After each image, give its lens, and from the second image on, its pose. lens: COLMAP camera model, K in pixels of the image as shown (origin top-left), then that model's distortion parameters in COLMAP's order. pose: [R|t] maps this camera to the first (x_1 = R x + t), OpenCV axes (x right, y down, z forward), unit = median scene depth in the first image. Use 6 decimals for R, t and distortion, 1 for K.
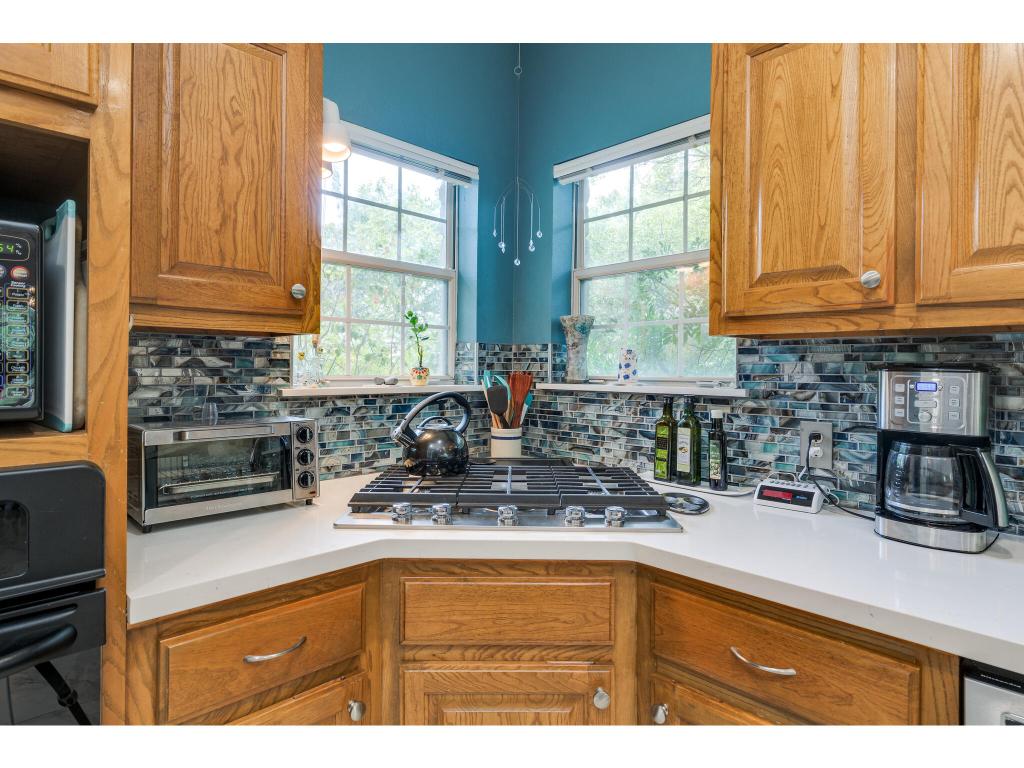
lens RADIAL K [[555.9, 0, 511.3], [0, 555.9, 365.7], [0, 0, 1]] dist [0.002346, -0.000824]
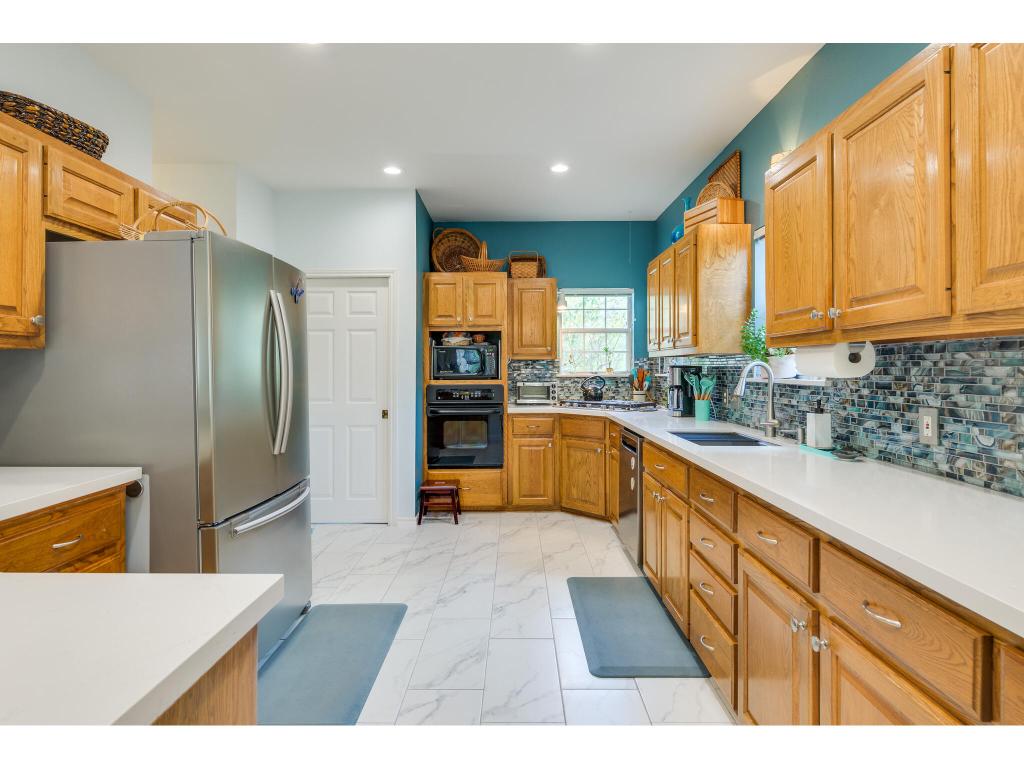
lens RADIAL K [[440.8, 0, 508.3], [0, 440.8, 372.8], [0, 0, 1]] dist [-0.001221, -0.000782]
pose [[0.712384, -0.001022, -0.701789, 1.301588], [0.010620, 0.999900, 0.009325, 0.003217], [0.701709, -0.014096, 0.712324, -1.156777]]
